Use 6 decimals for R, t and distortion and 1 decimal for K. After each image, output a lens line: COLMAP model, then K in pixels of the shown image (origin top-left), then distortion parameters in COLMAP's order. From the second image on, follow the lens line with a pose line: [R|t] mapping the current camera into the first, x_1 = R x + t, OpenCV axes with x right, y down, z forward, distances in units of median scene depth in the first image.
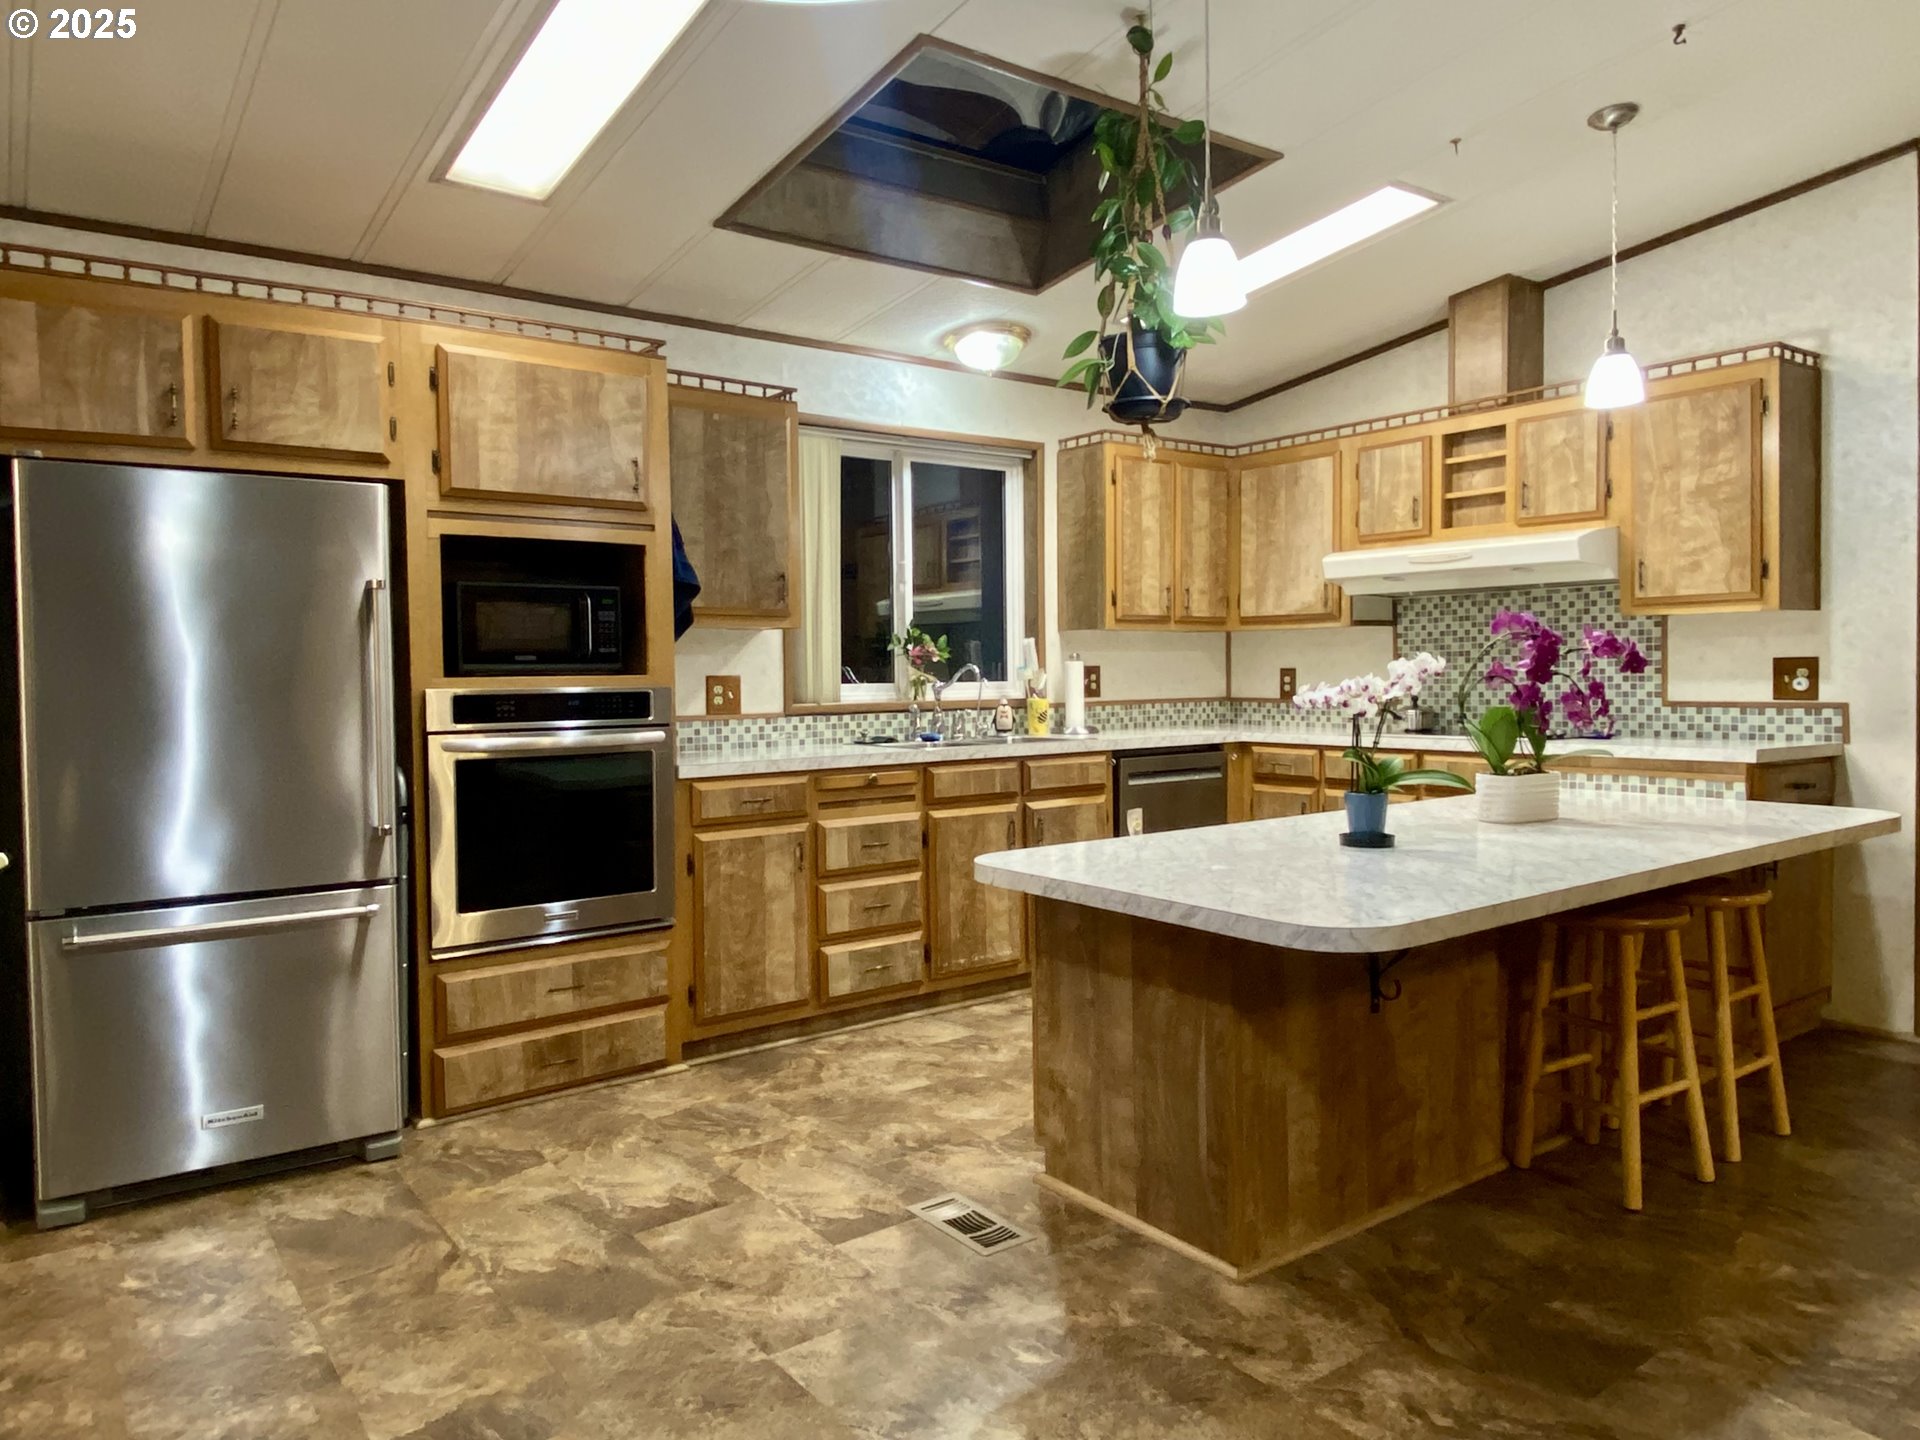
lens RADIAL K [[1292.7, 0, 951.5], [0, 1292.7, 713.3], [0, 0, 1]] dist [0.082384, -0.098042]
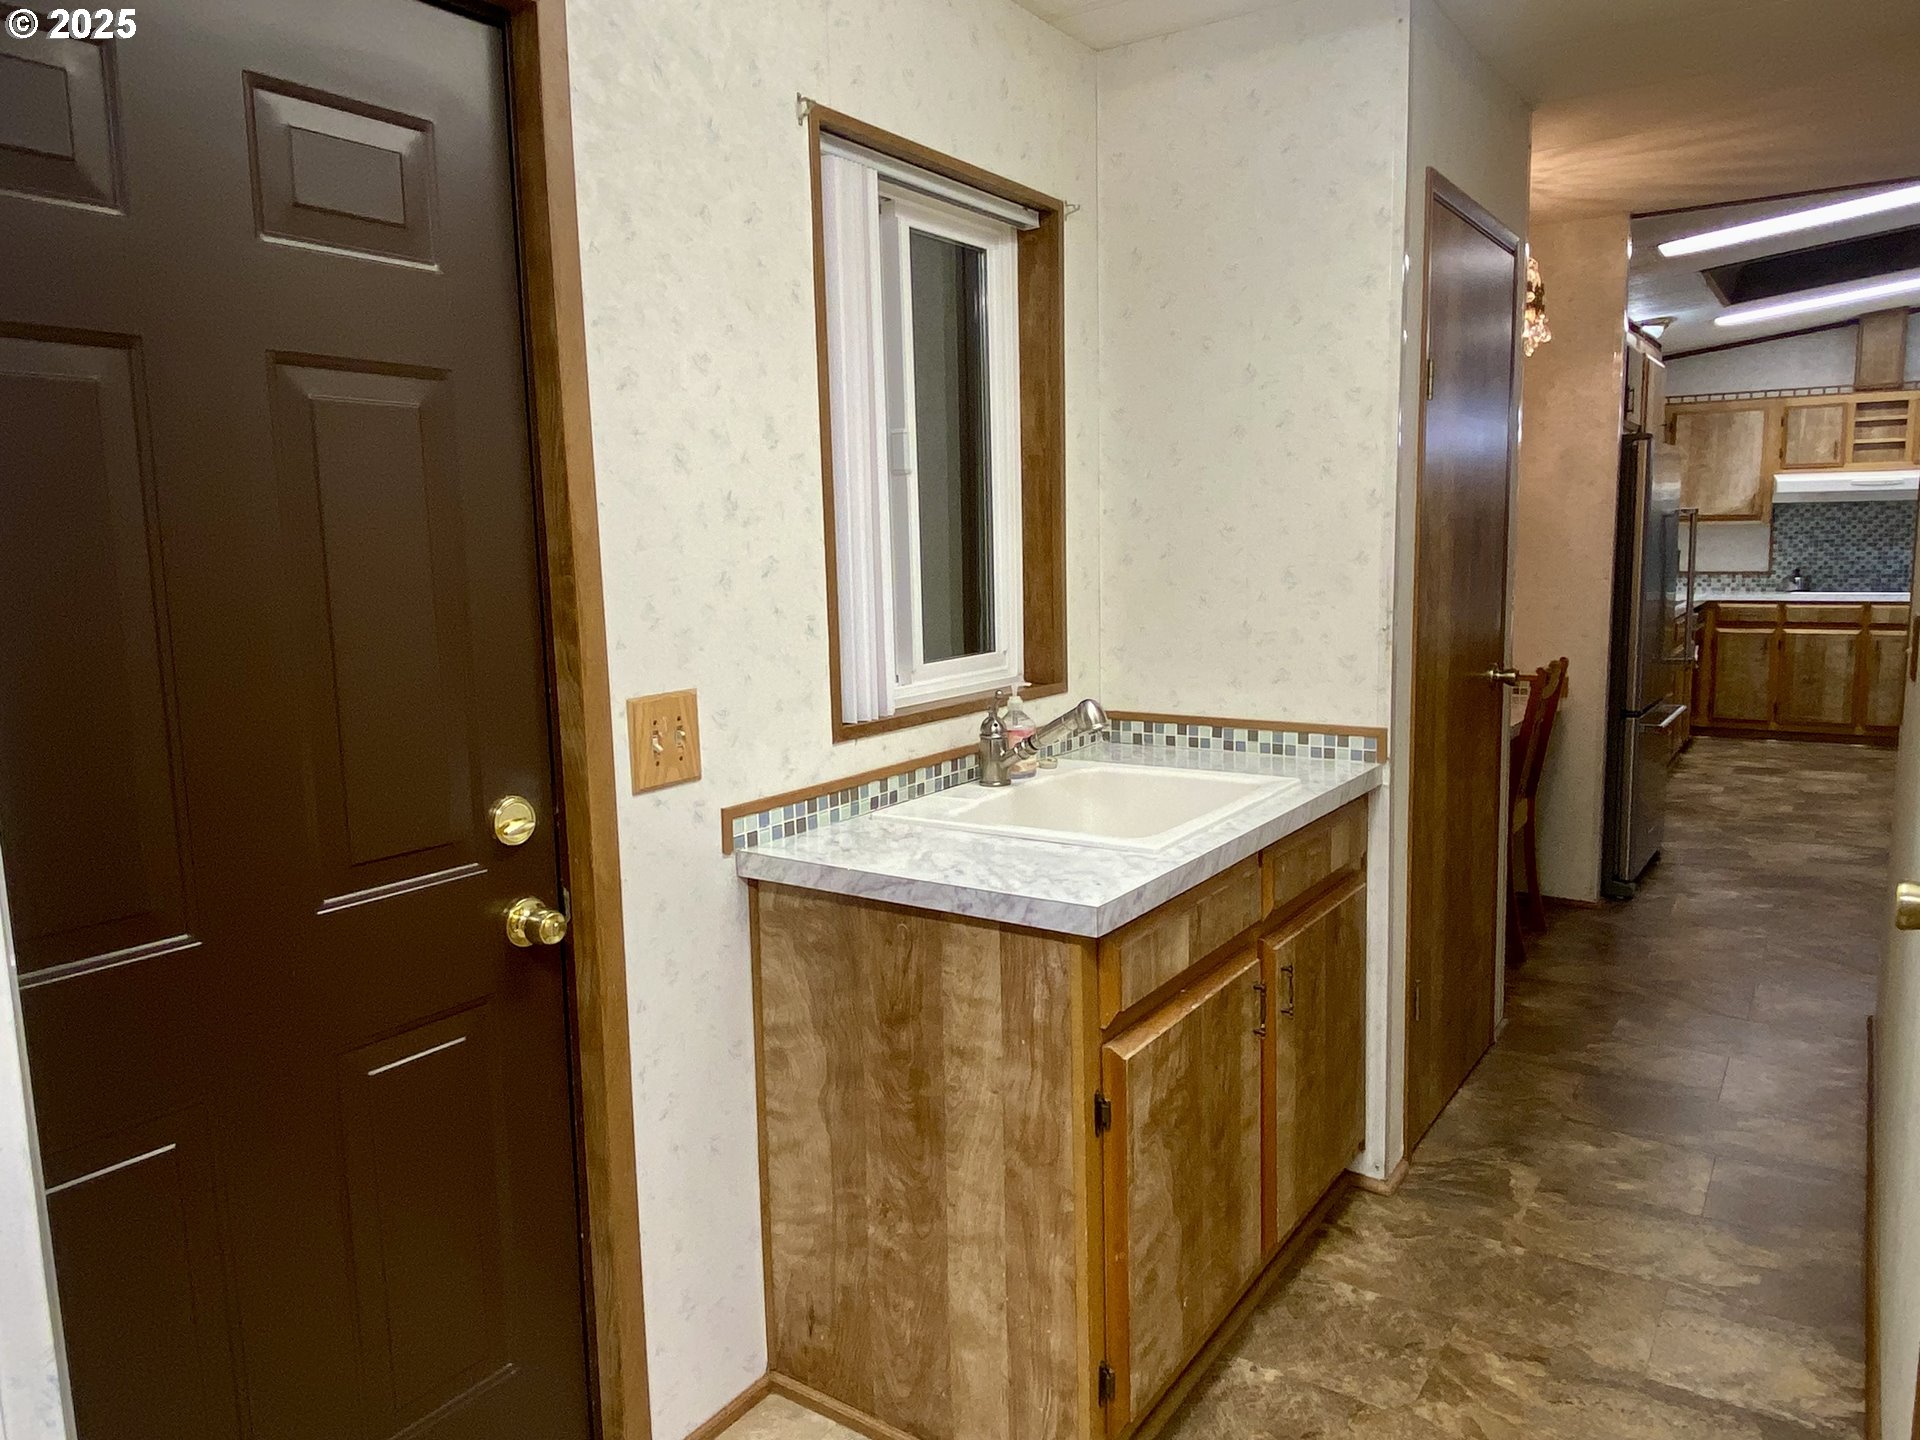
lens RADIAL K [[1304.3, 0, 952.6], [0, 1304.3, 712.3], [0, 0, 1]] dist [-0.006029, -0.001772]
pose [[0.943394, -0.052284, 0.327527, -1.416268], [0.021088, 0.994955, 0.098085, -0.020311], [-0.331002, -0.085626, 0.939737, -0.178445]]
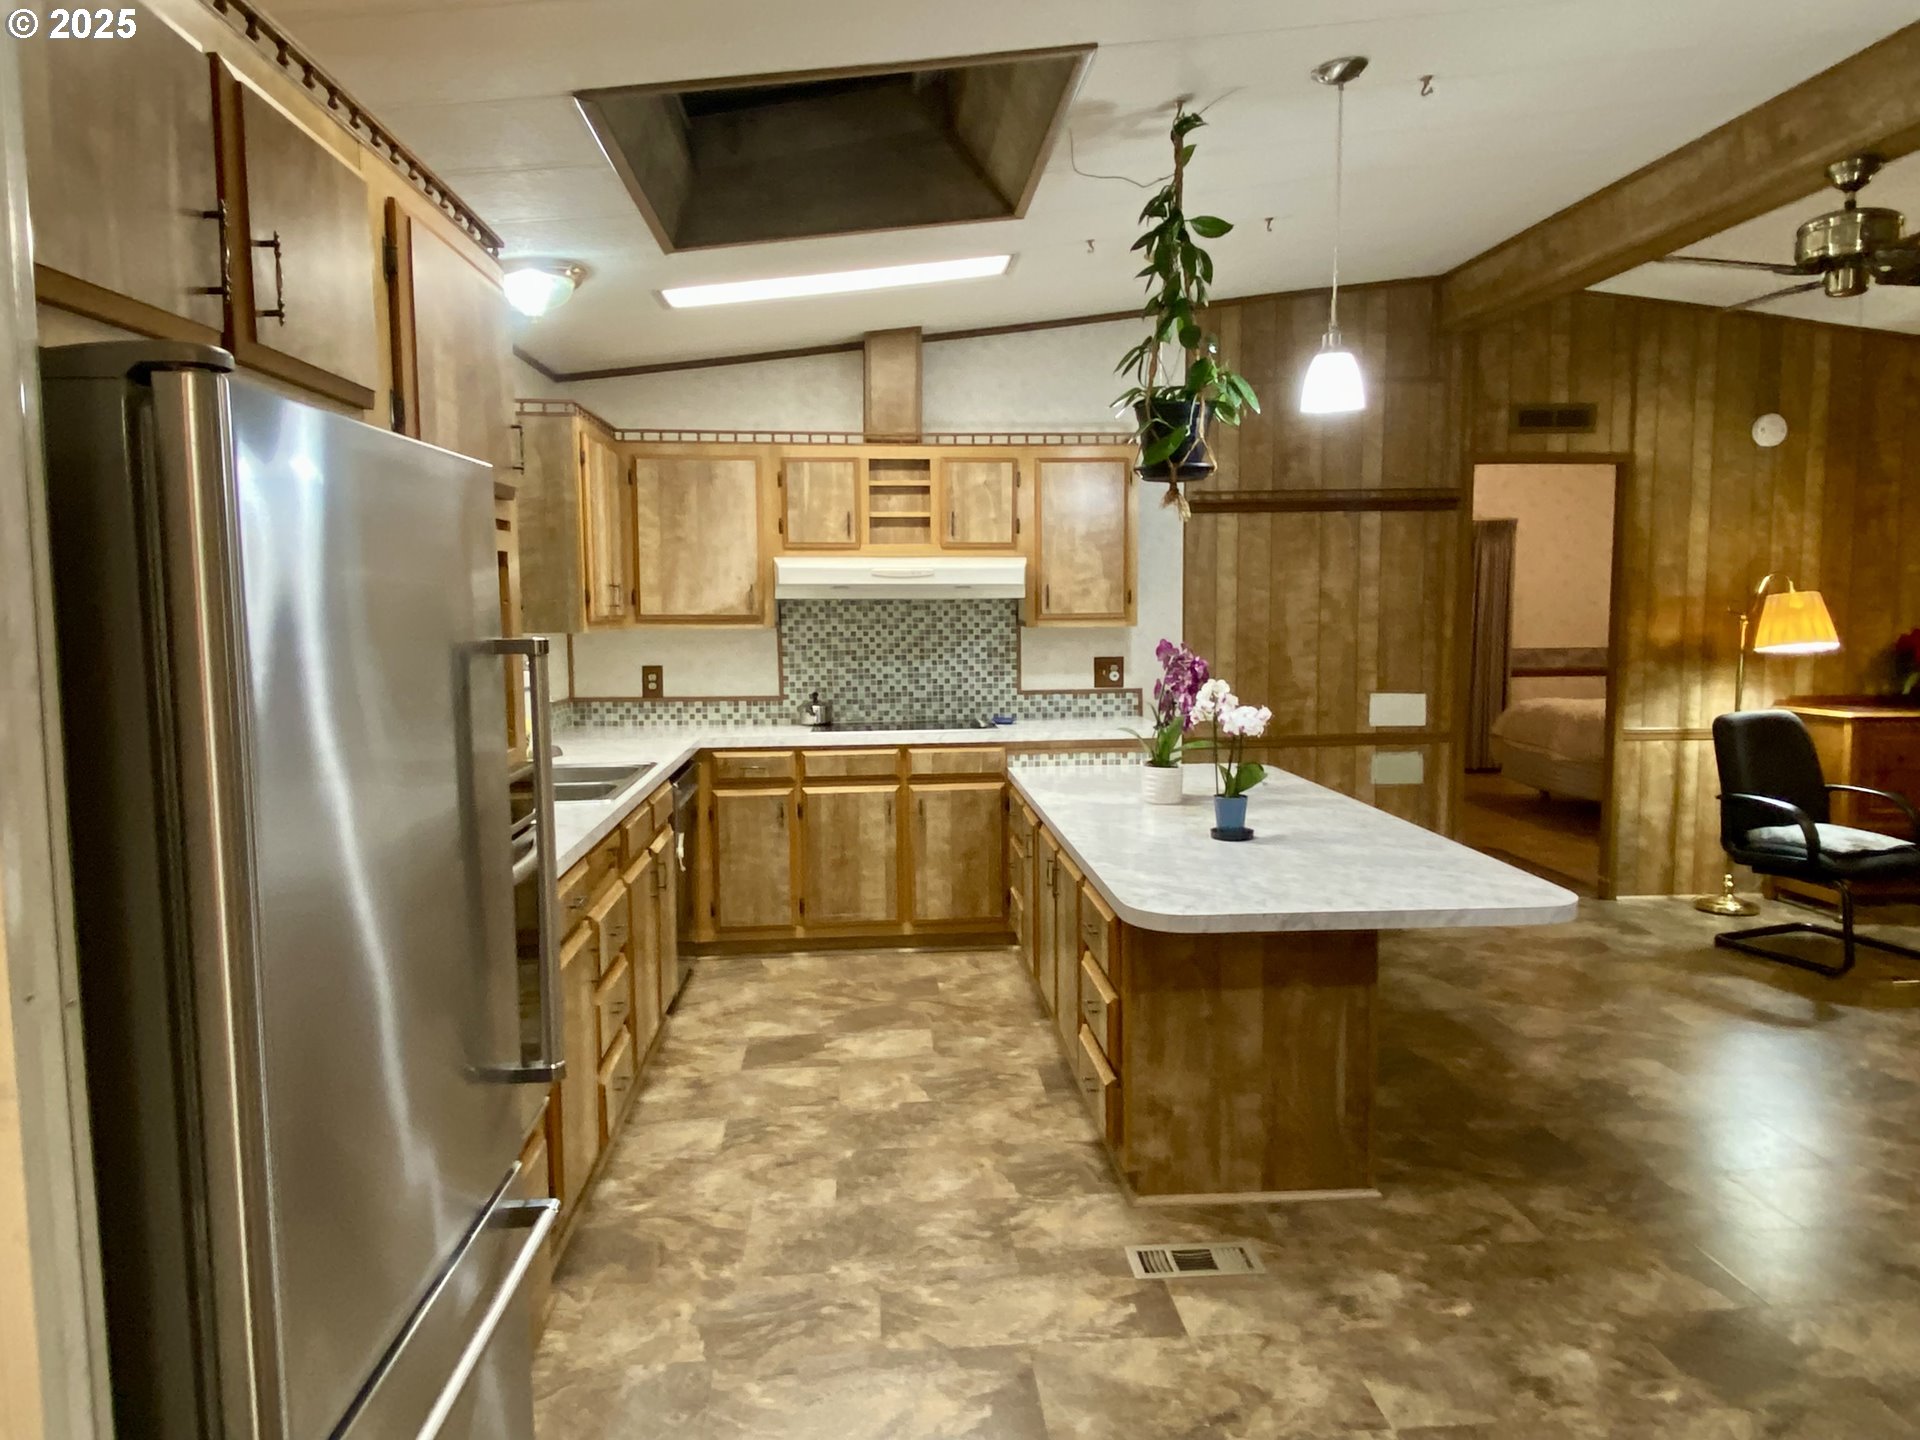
lens RADIAL K [[1292.7, 0, 967.1], [0, 1292.7, 716.2], [0, 0, 1]] dist [0.082384, -0.098042]
pose [[0.520580, -0.071643, 0.850802, -0.631793], [0.030065, 0.997394, 0.065591, -0.076597], [-0.853284, -0.008566, 0.521377, 0.418898]]
